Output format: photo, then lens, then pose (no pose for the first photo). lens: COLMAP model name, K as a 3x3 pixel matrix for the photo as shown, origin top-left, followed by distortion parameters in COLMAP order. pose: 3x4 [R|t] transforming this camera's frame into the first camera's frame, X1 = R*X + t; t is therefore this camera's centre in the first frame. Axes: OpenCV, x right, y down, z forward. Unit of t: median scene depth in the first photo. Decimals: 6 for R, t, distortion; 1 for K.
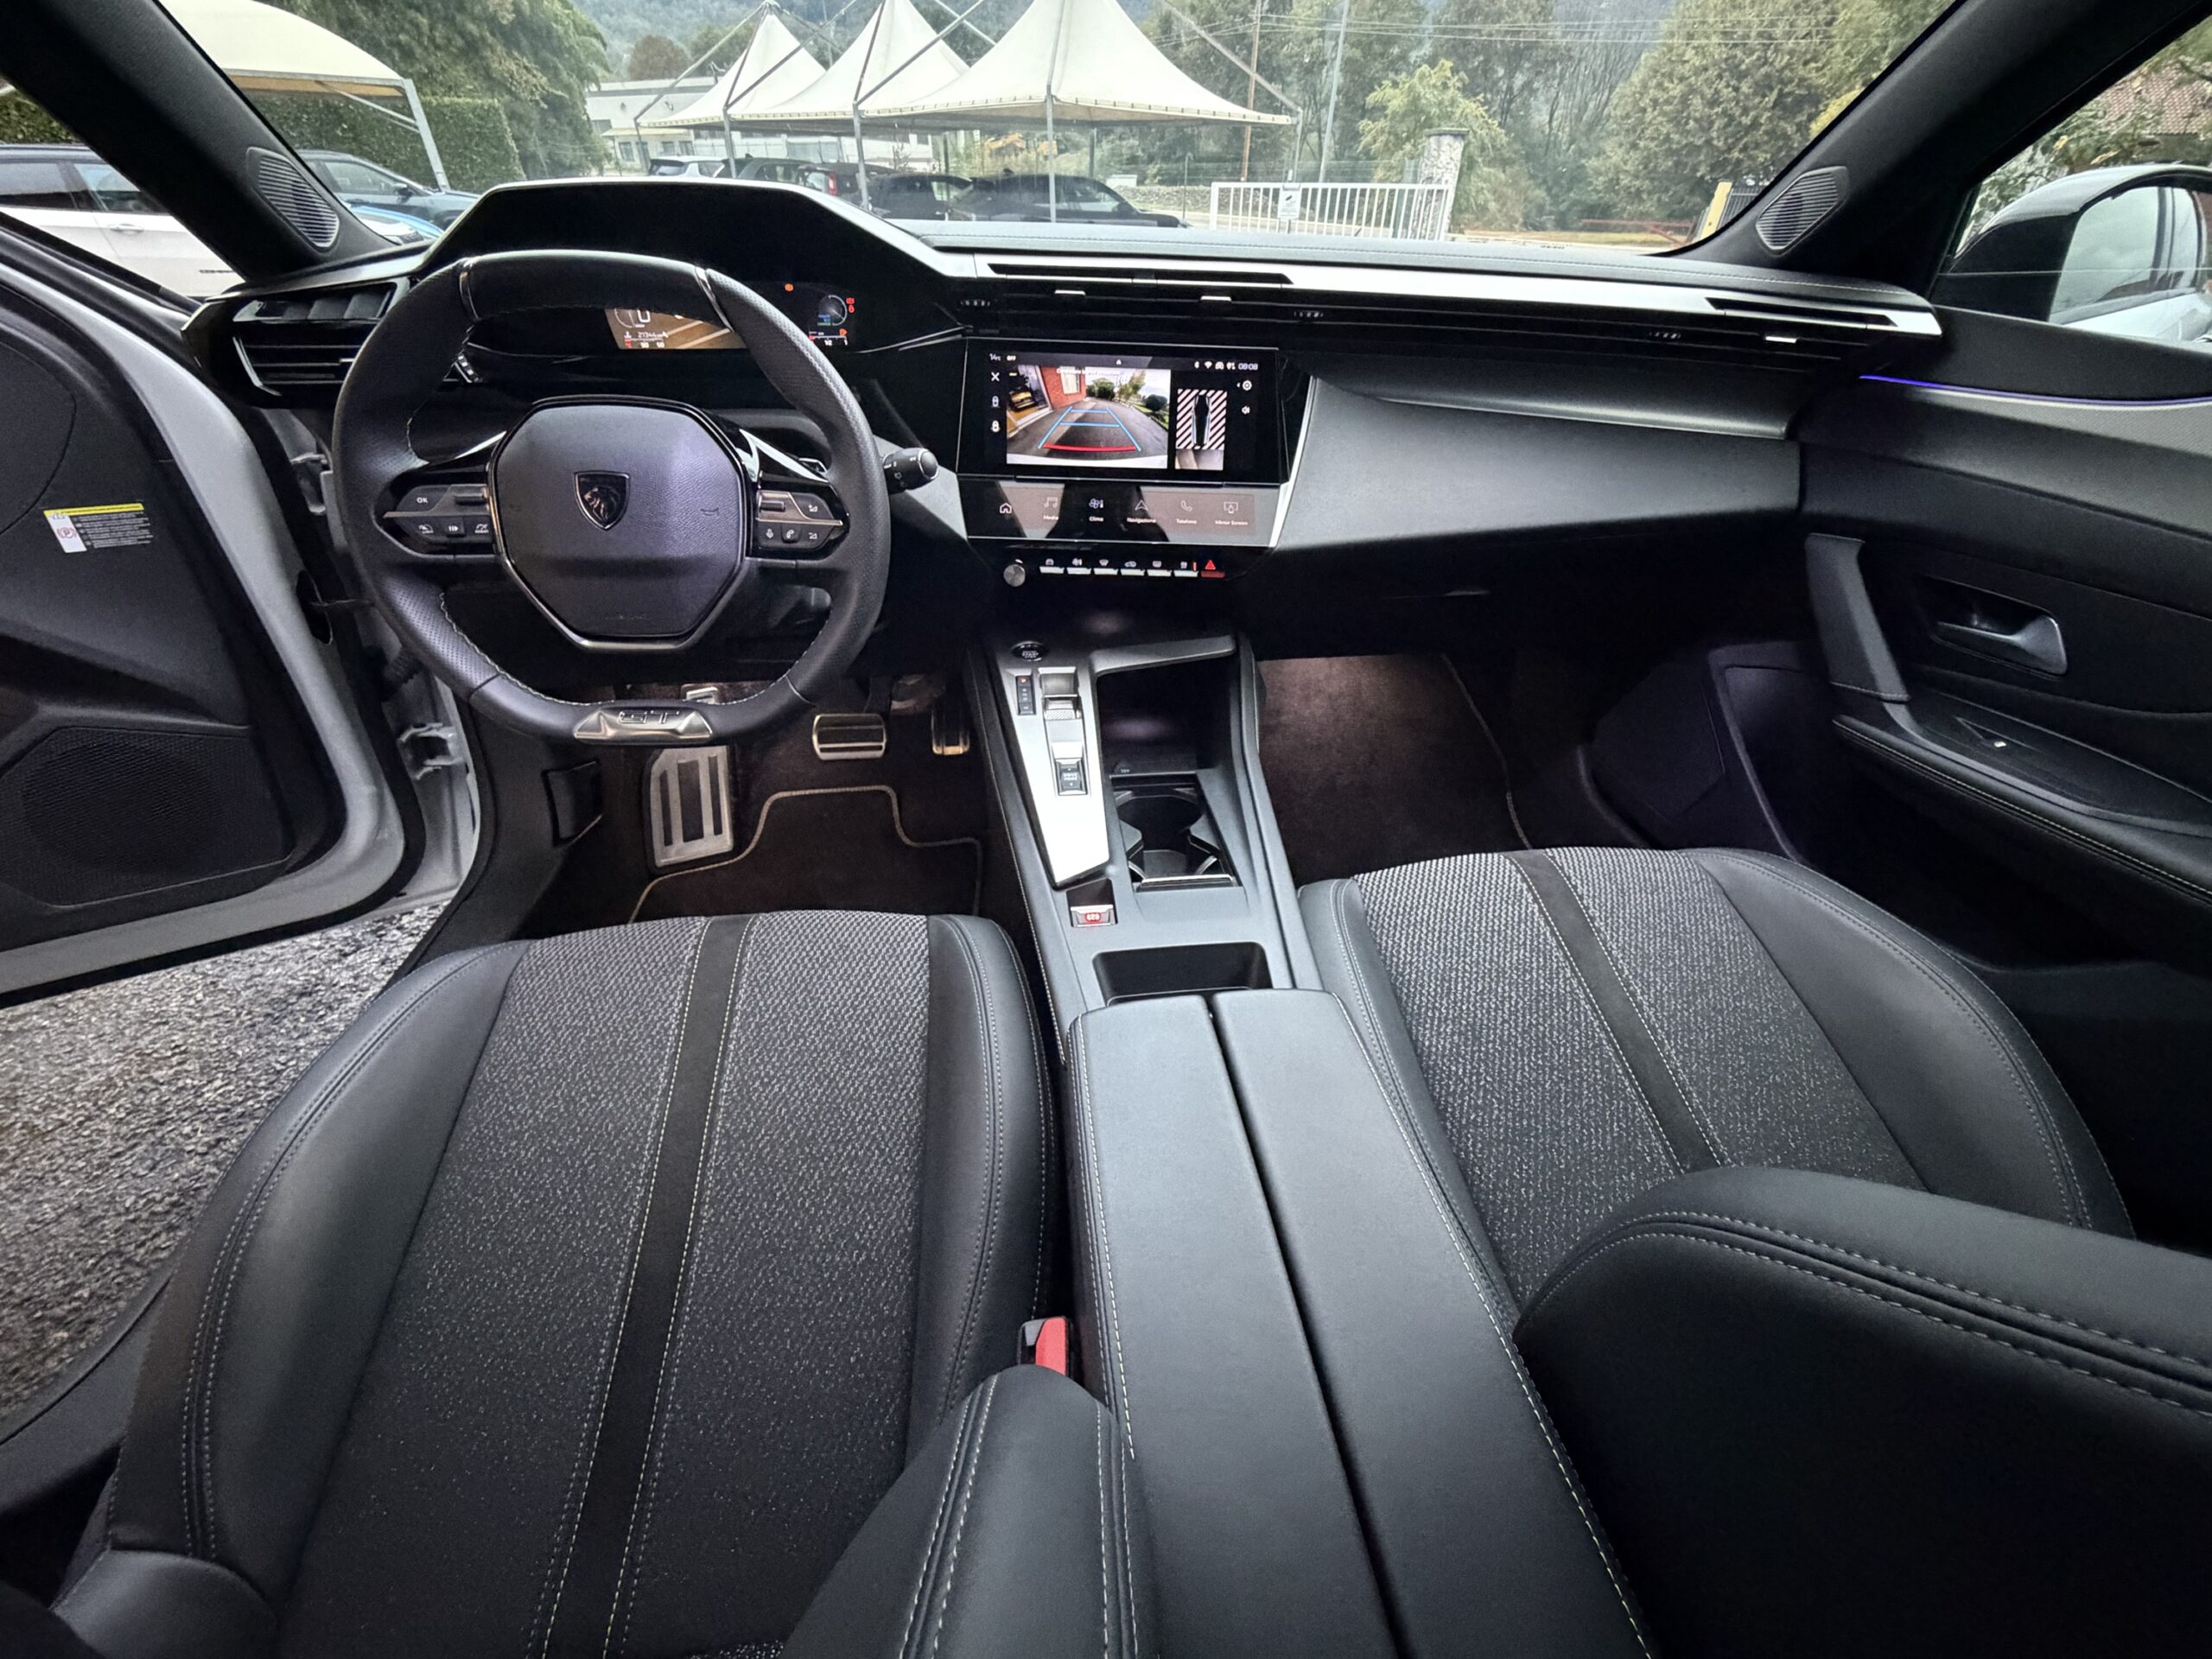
lens RADIAL K [[880.7, 0, 1113.2], [0, 880.7, 831.7], [0, 0, 1]] dist [-0.001371, 0.000010]
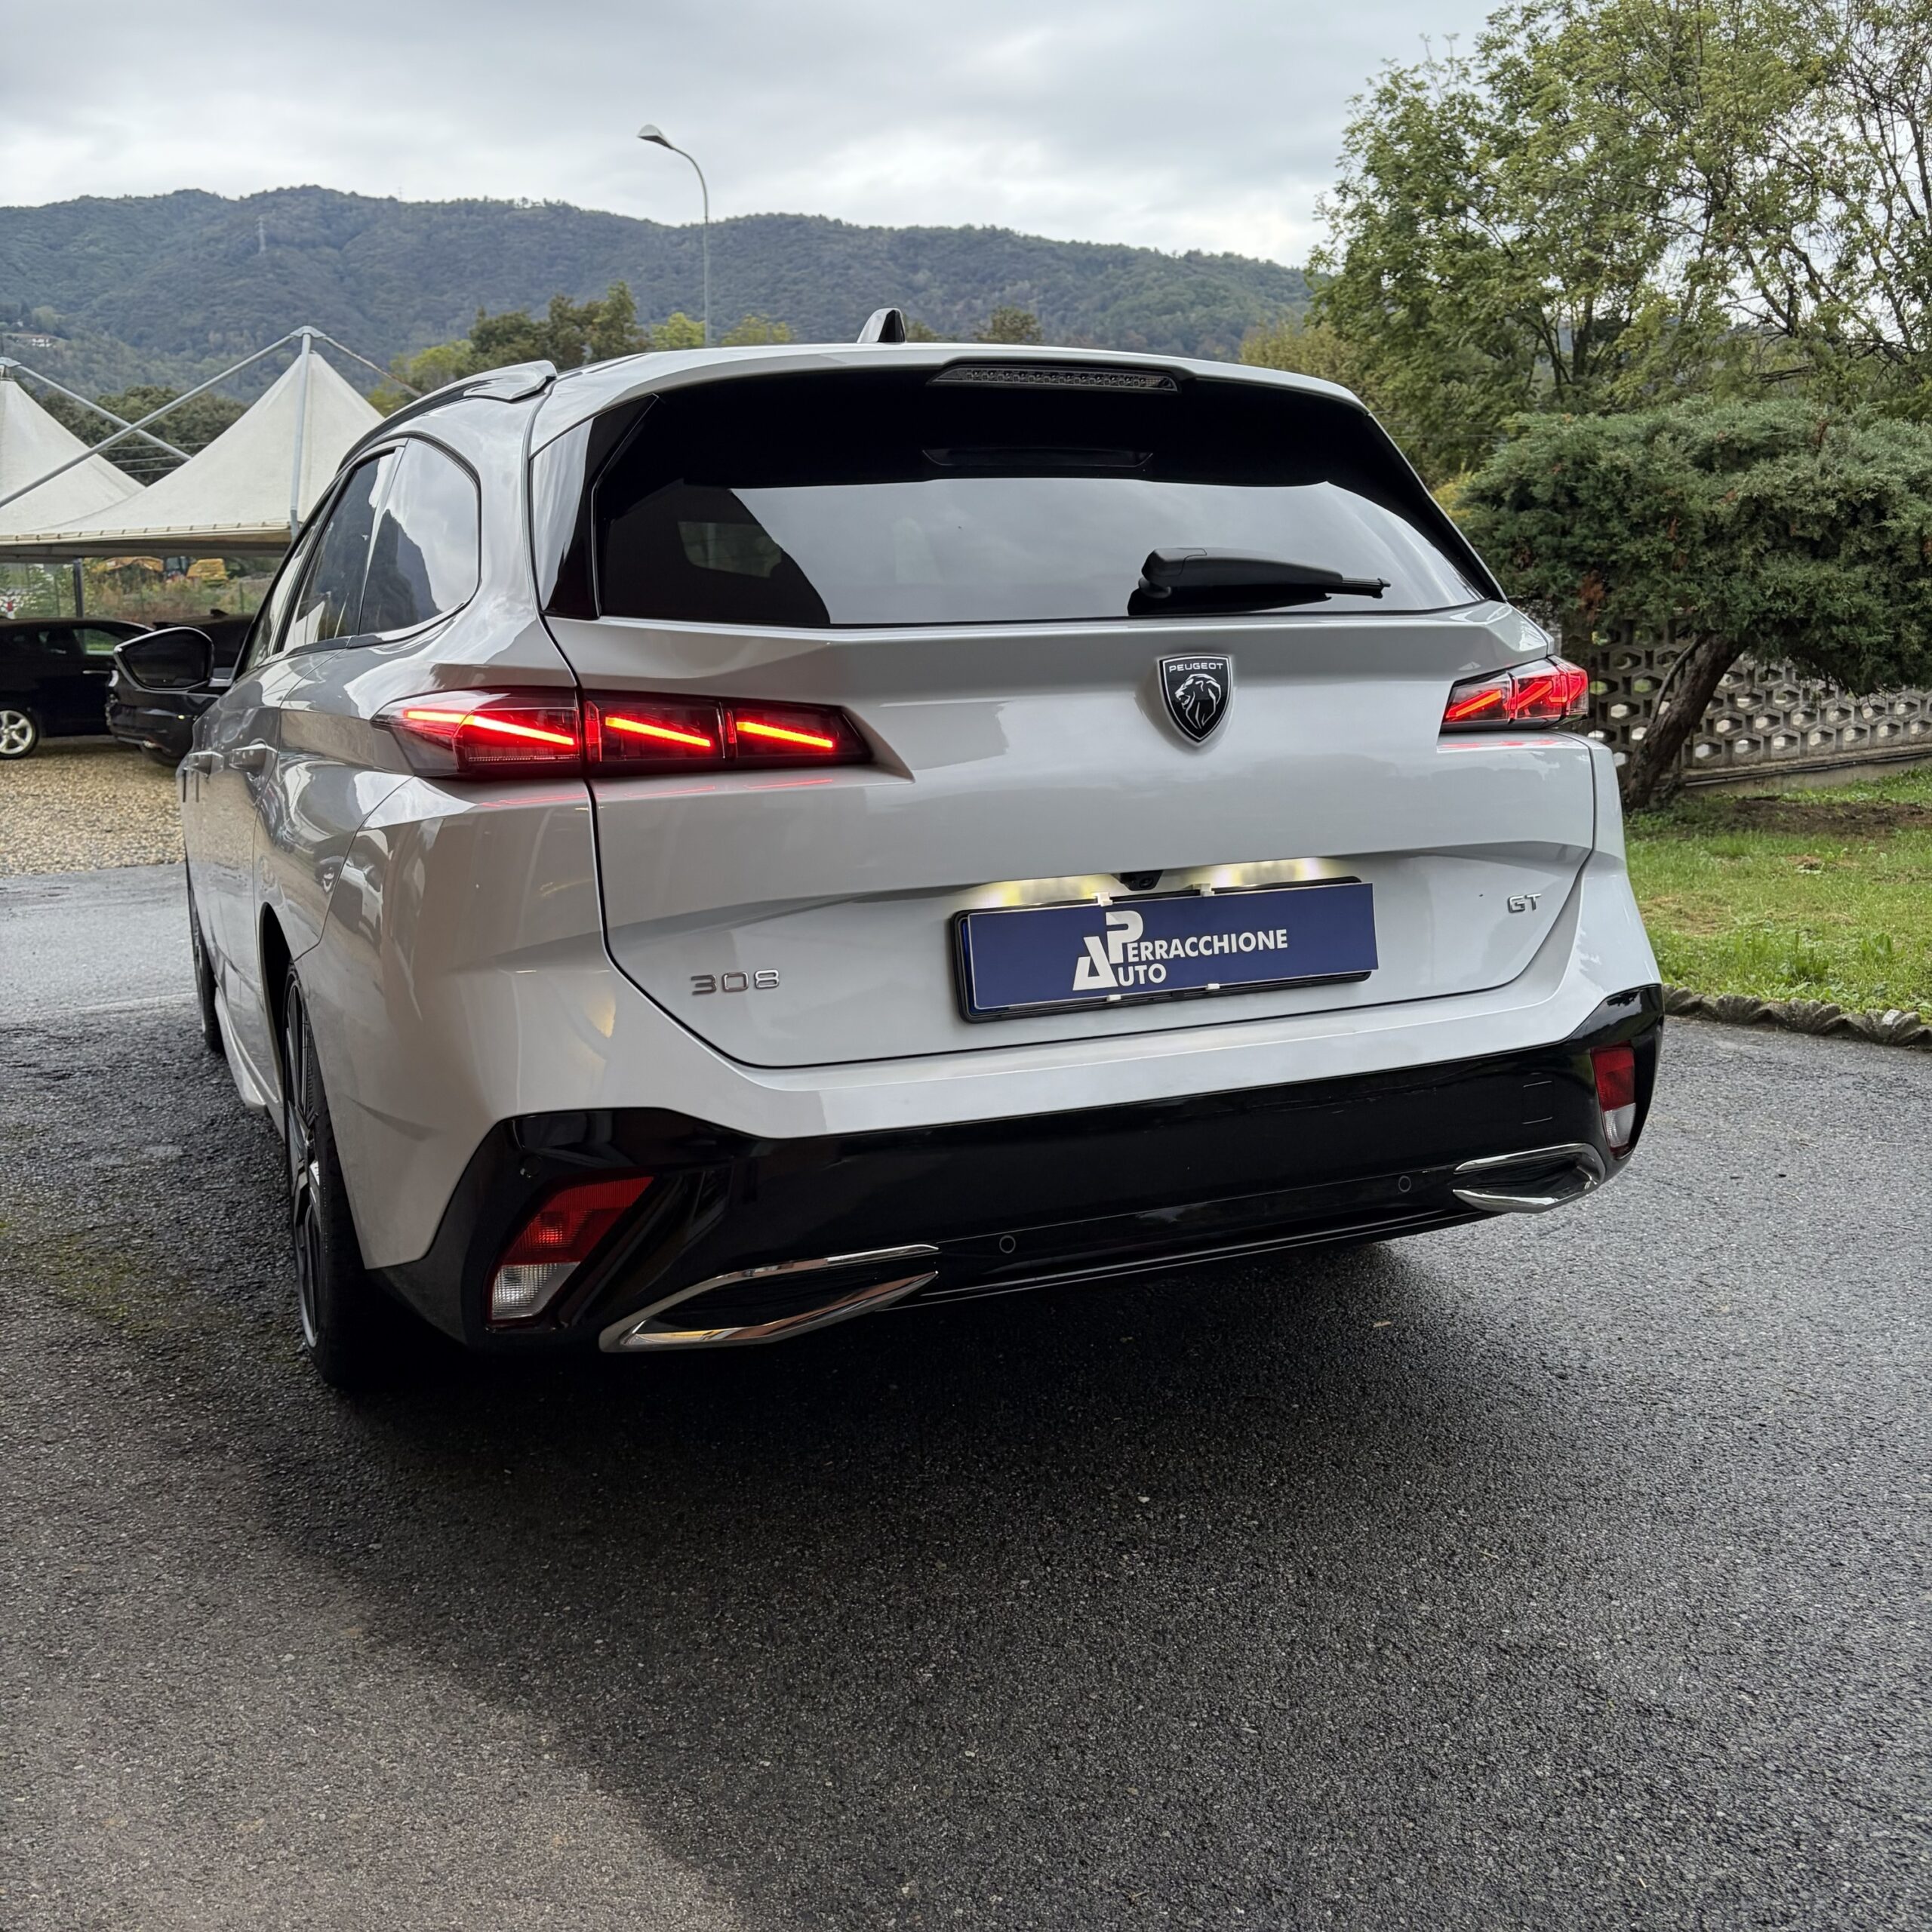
lens RADIAL K [[1968.7, 0, 958.0], [0, 1968.7, 1000.8], [0, 0, 1]] dist [0.029481, 0.000000]
pose [[0.953949, -0.083476, 0.288119, -0.712158], [0.198556, 0.895681, -0.397908, 3.019978], [-0.224847, 0.436792, 0.871009, -4.163239]]
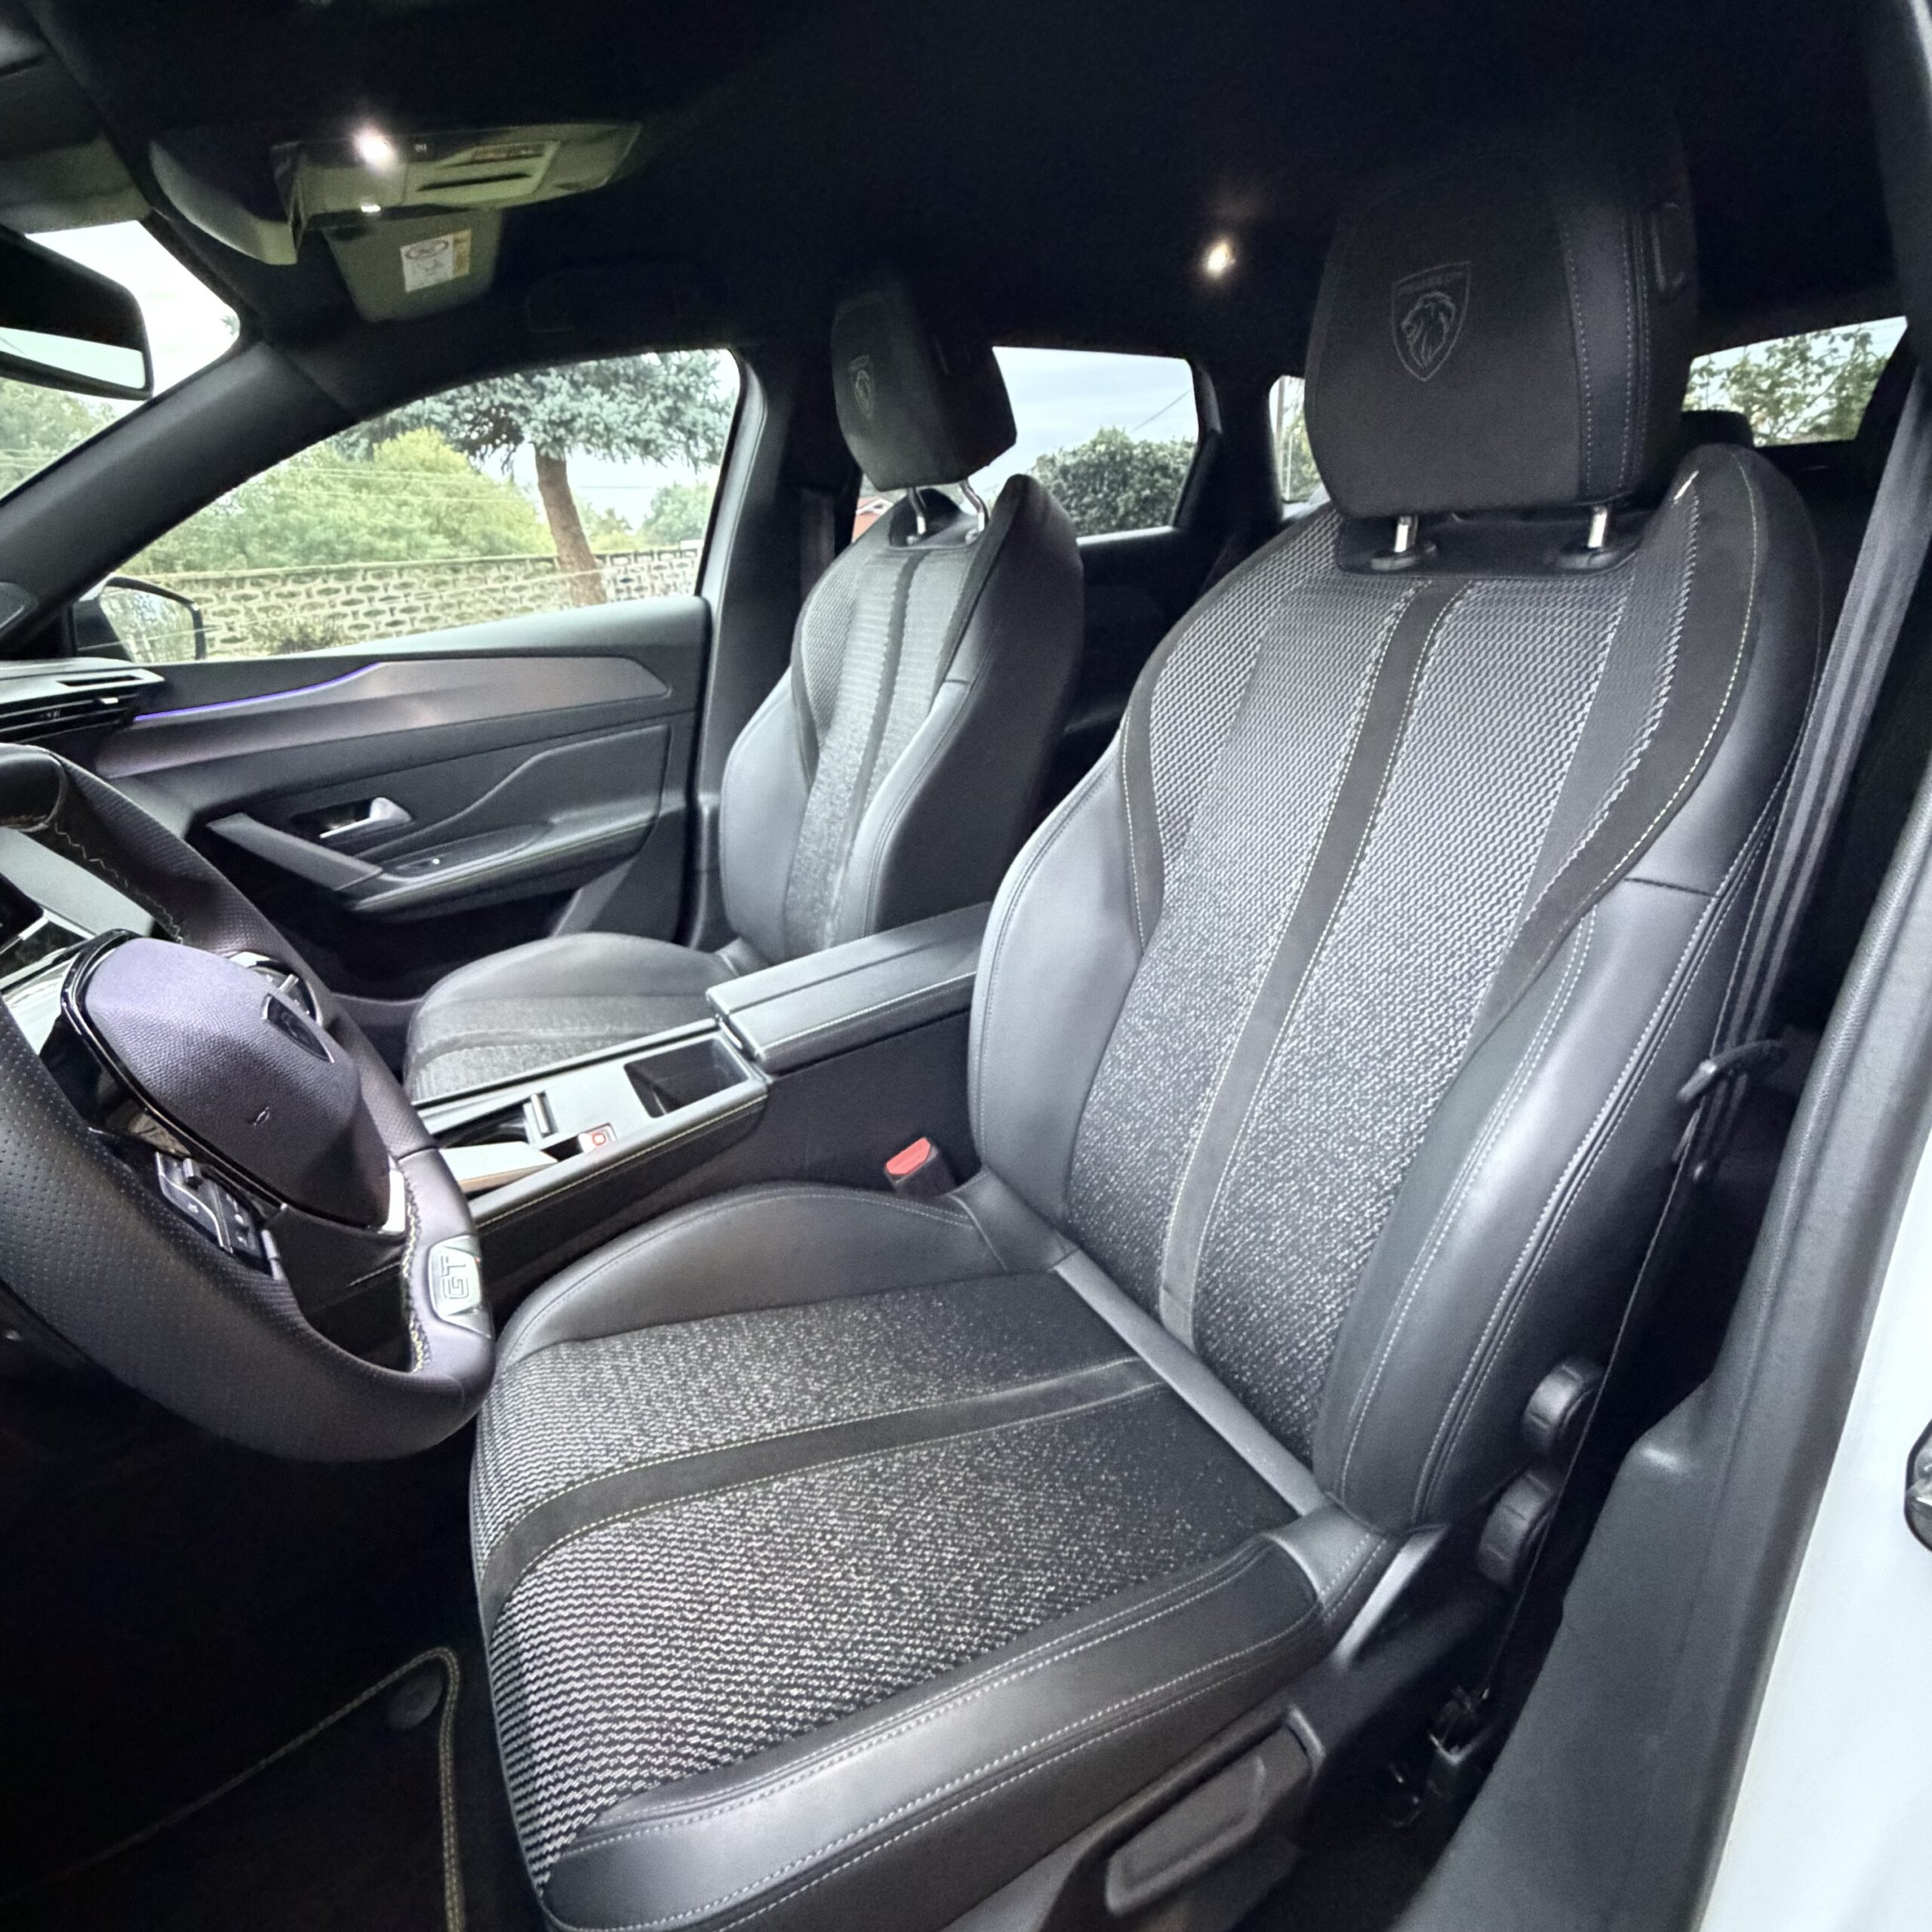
lens RADIAL K [[1025.5, 0, 958.1], [0, 1025.5, 969.9], [0, 0, 1]] dist [-0.000593, -0.000133]
pose [[-0.387660, -0.351653, 0.852092, -1.017718], [0.582851, 0.622631, 0.522125, -0.373393], [-0.714146, 0.699050, -0.036408, 0.458148]]
